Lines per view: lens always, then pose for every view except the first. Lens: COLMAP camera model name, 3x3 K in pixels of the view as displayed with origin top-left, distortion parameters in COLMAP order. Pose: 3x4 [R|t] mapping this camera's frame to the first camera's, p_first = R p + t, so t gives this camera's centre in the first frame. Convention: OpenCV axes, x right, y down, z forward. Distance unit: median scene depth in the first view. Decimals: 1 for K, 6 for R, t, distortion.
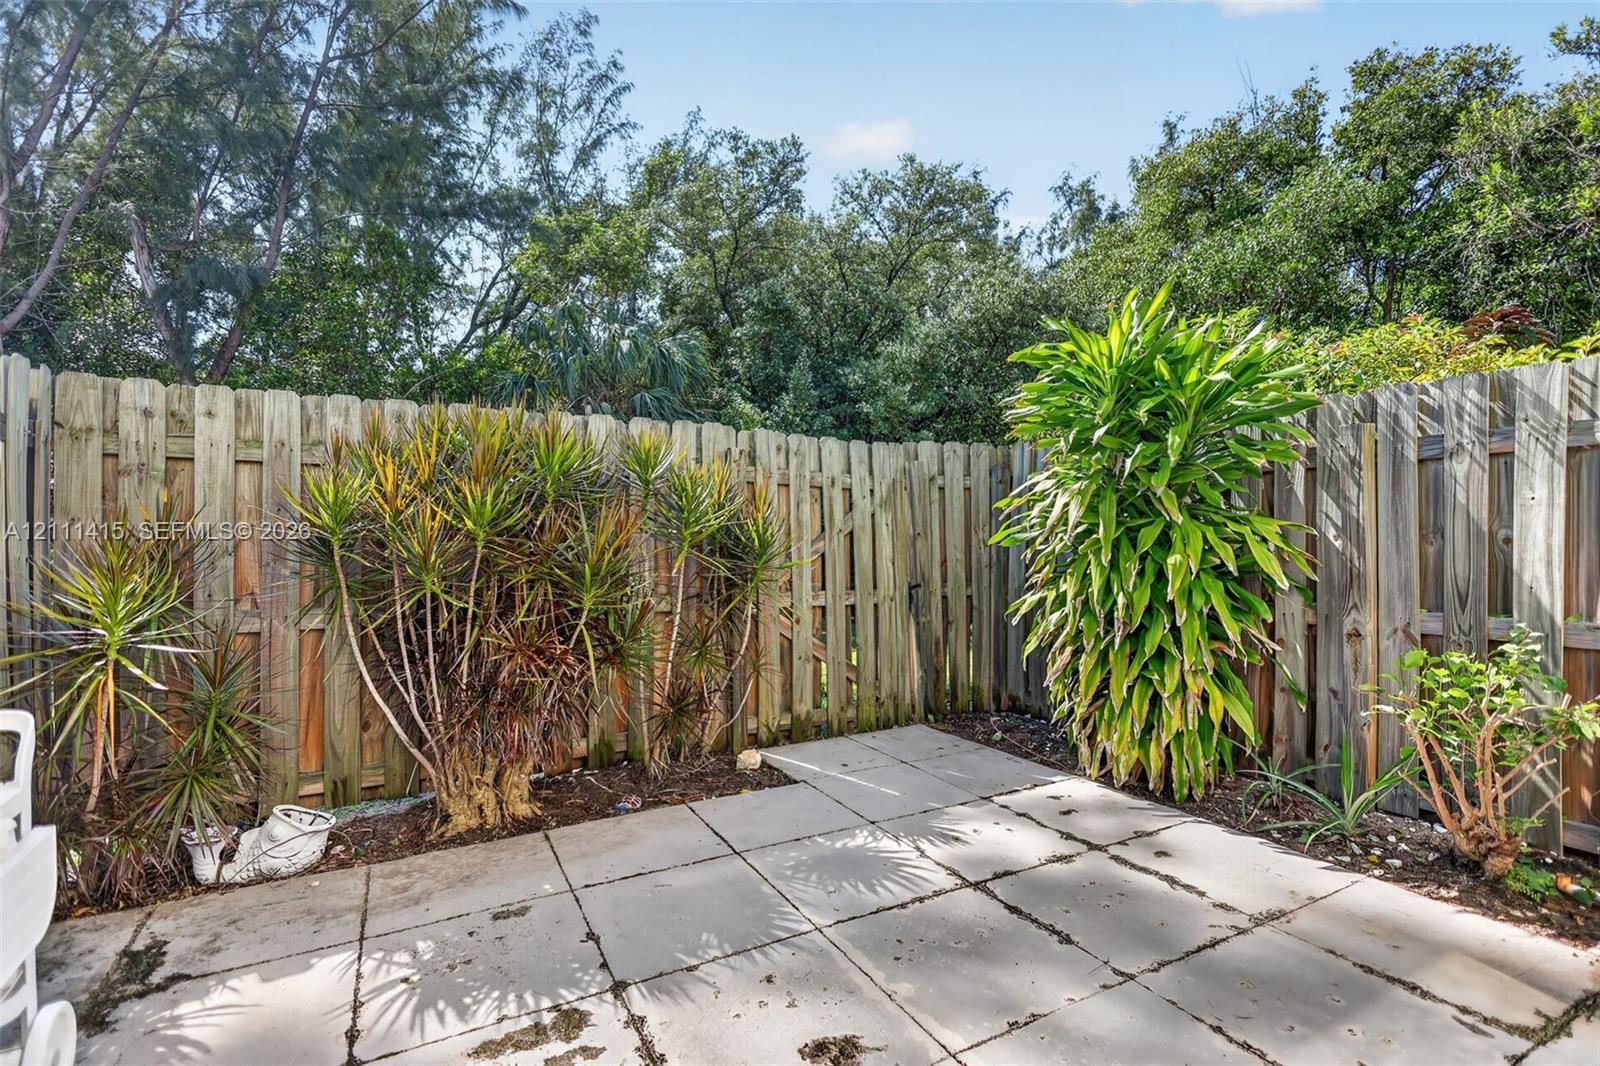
lens RADIAL K [[753.8, 0, 800.0], [0, 753.8, 533.0], [0, 0, 1]] dist [0.000467, 0.000507]
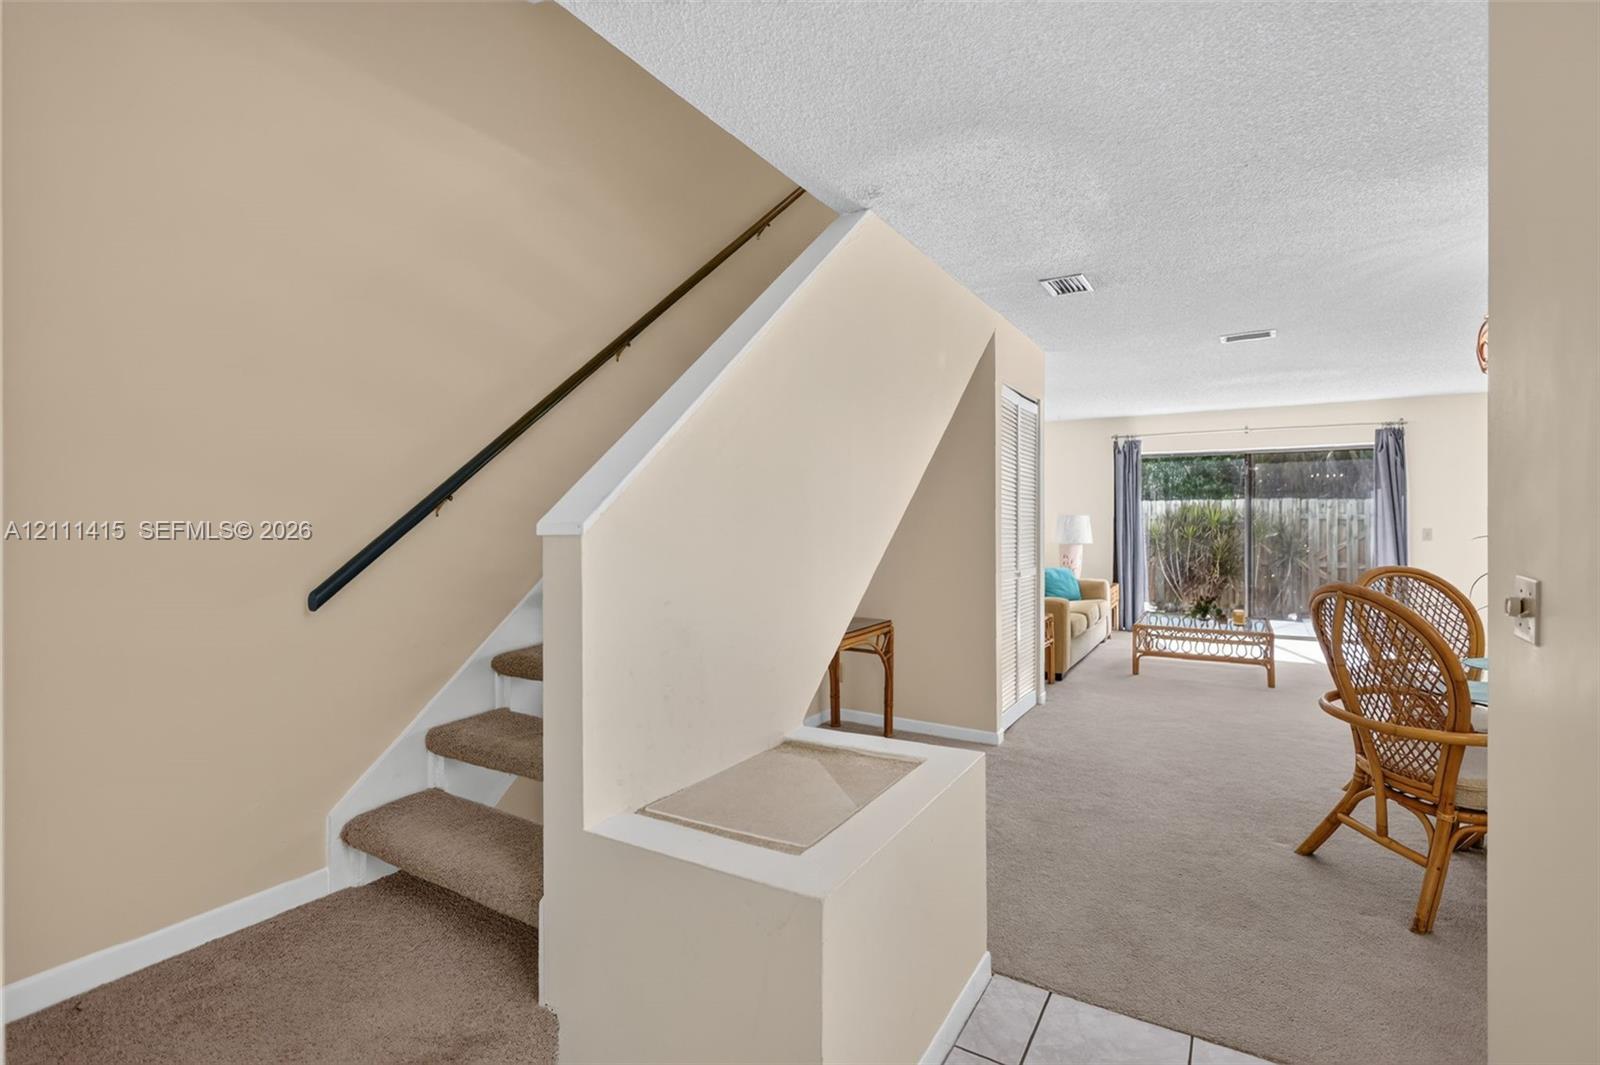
lens RADIAL K [[753.6, 0, 794.7], [0, 753.6, 525.4], [0, 0, 1]] dist [-0.000240, -0.000412]
pose [[0.494146, 0.000874, -0.869378, 1.671048], [-0.001762, 0.999998, 0.000004, -0.052397], [0.869377, 0.001530, 0.494147, -2.320389]]
